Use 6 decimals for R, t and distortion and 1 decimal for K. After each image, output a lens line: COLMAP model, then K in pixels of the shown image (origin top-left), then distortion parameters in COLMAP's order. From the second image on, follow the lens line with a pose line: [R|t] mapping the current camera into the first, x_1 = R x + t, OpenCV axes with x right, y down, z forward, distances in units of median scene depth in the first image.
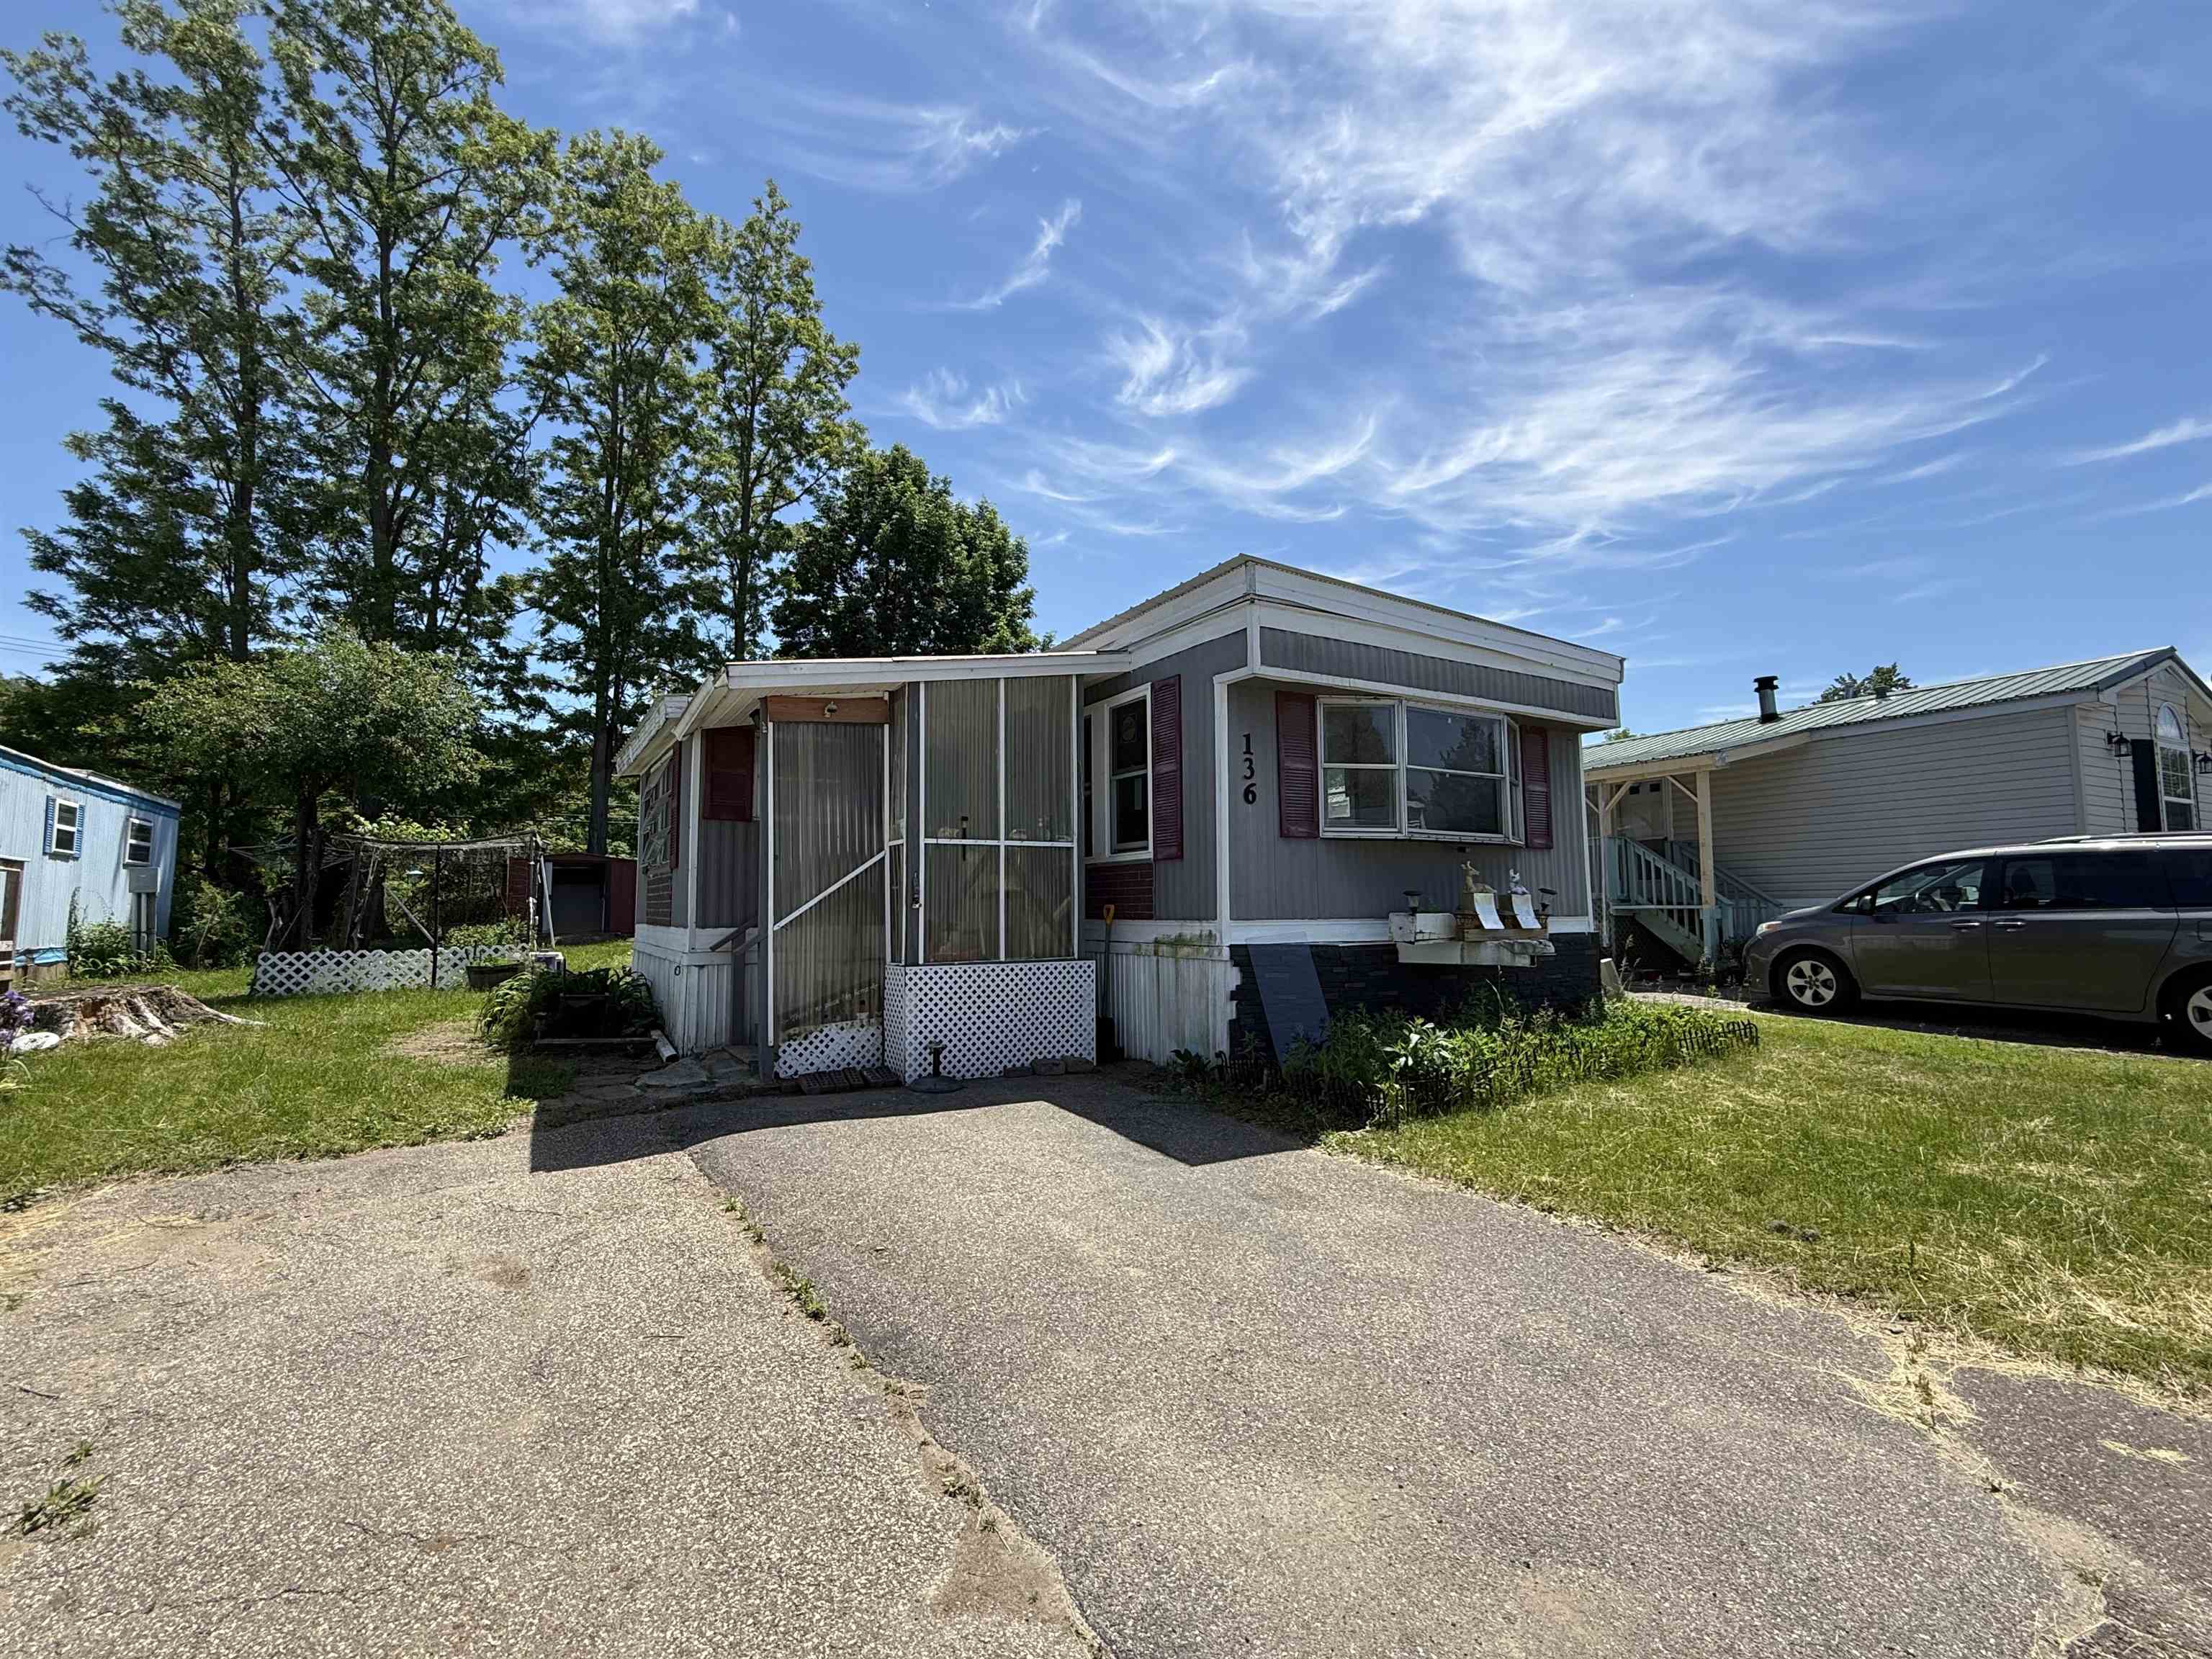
lens RADIAL K [[985.6, 0, 1114.3], [0, 985.6, 818.0], [0, 0, 1]] dist [0.009269, -0.003166]
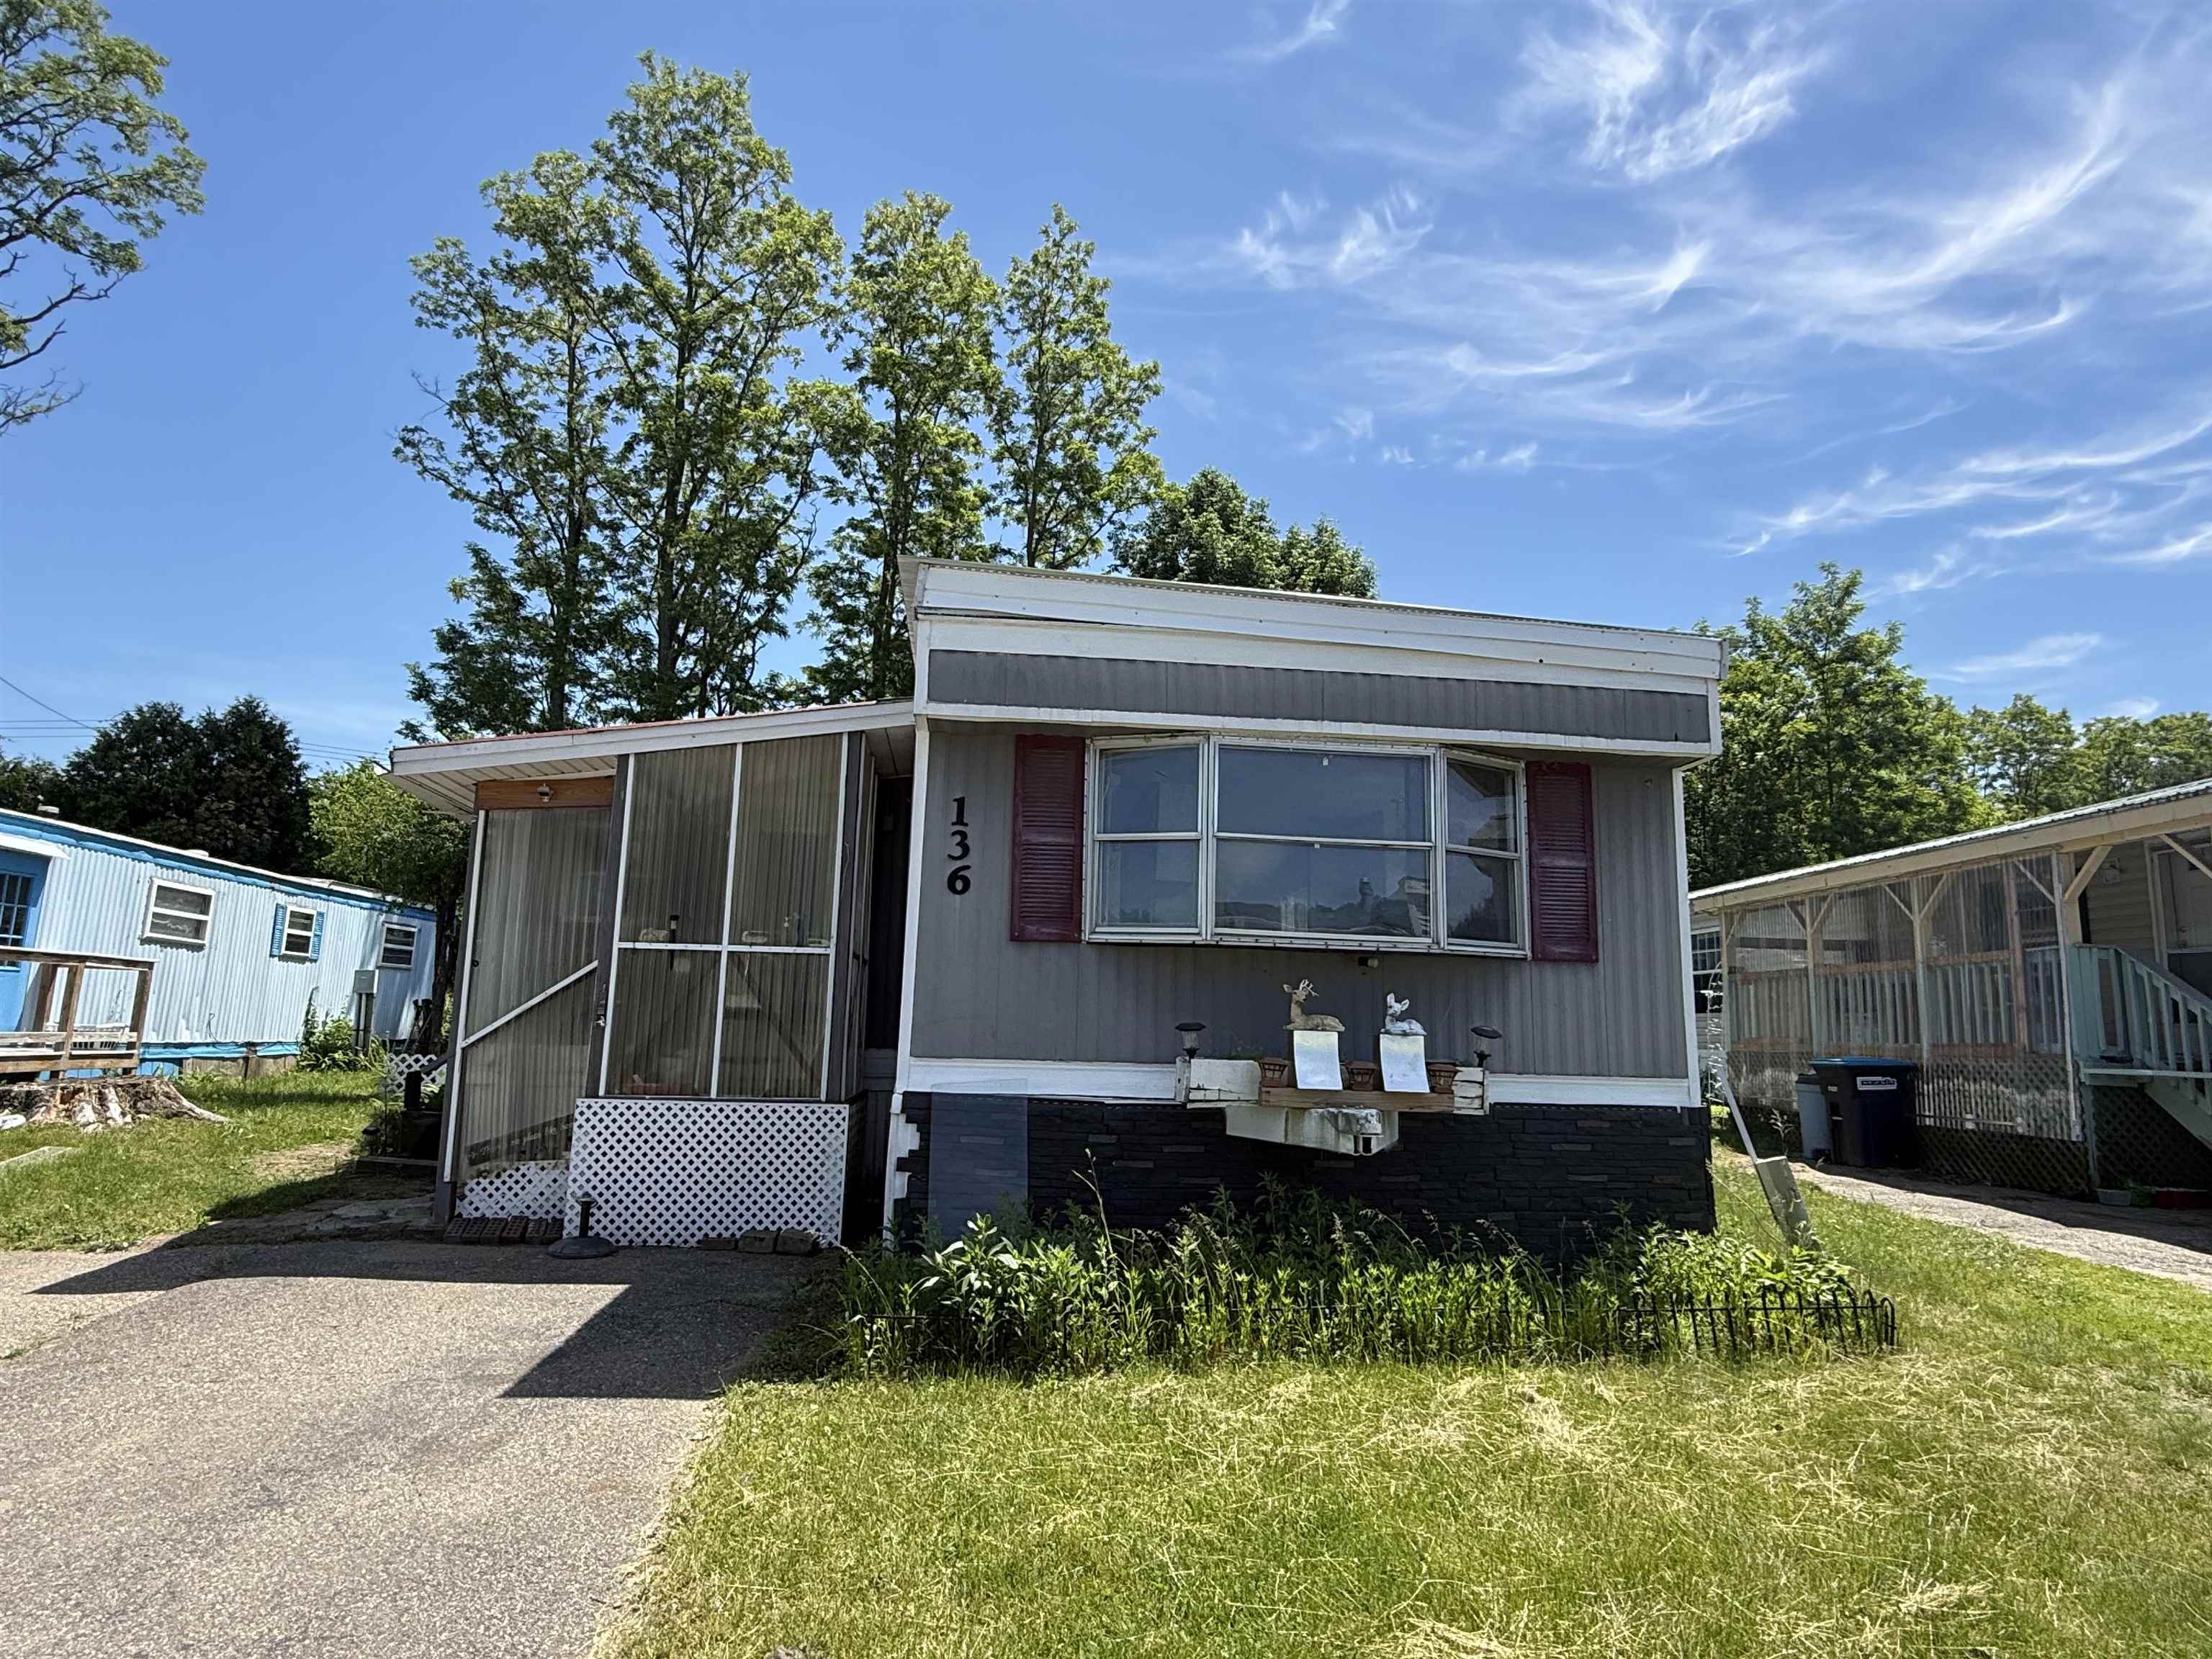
lens RADIAL K [[1233.0, 0, 1128.9], [0, 1233.0, 832.1], [0, 0, 1]] dist [-0.000423, 0.004756]
pose [[0.907066, -0.035873, -0.419457, 0.560655], [0.005811, 0.997335, -0.072729, 0.005764], [0.420948, 0.063533, 0.904857, 0.214443]]
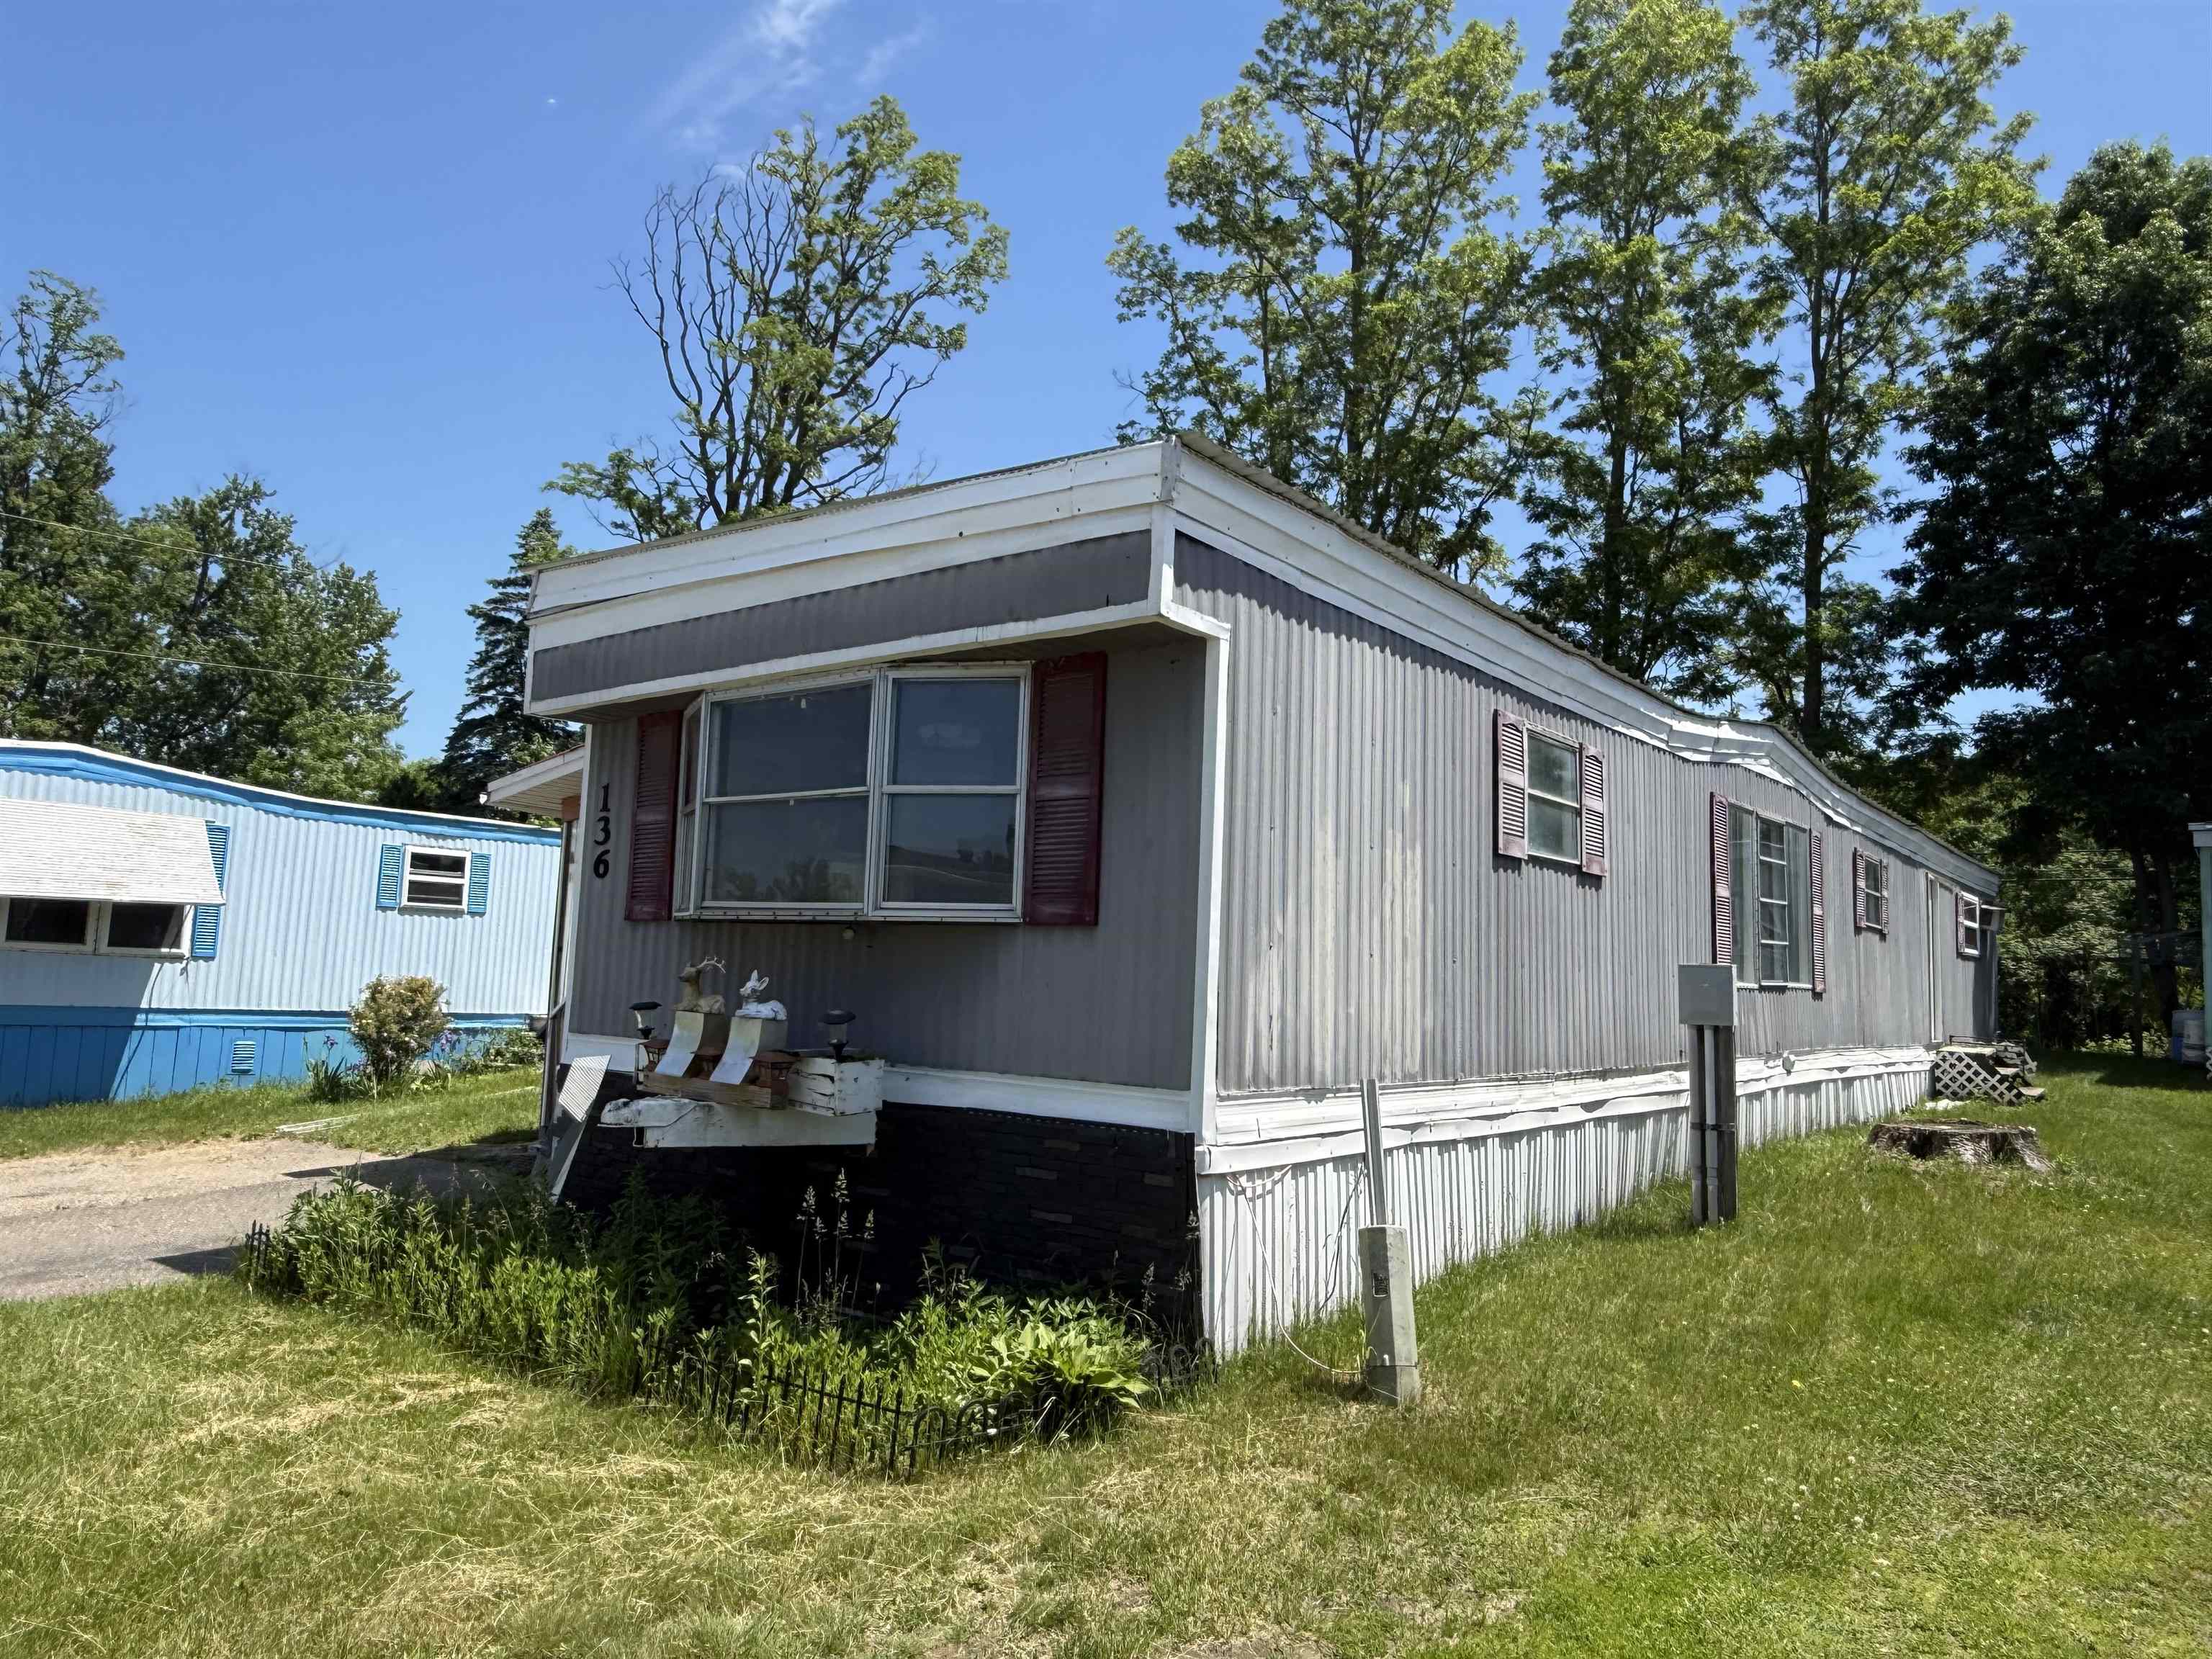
lens RADIAL K [[1506.9, 0, 1098.4], [0, 1506.9, 810.1], [0, 0, 1]] dist [0.001565, -0.001245]
pose [[0.342933, -0.090091, -0.935030, 1.191804], [0.045527, 0.995815, -0.079250, 0.037363], [0.938256, -0.015392, 0.345599, 0.859382]]
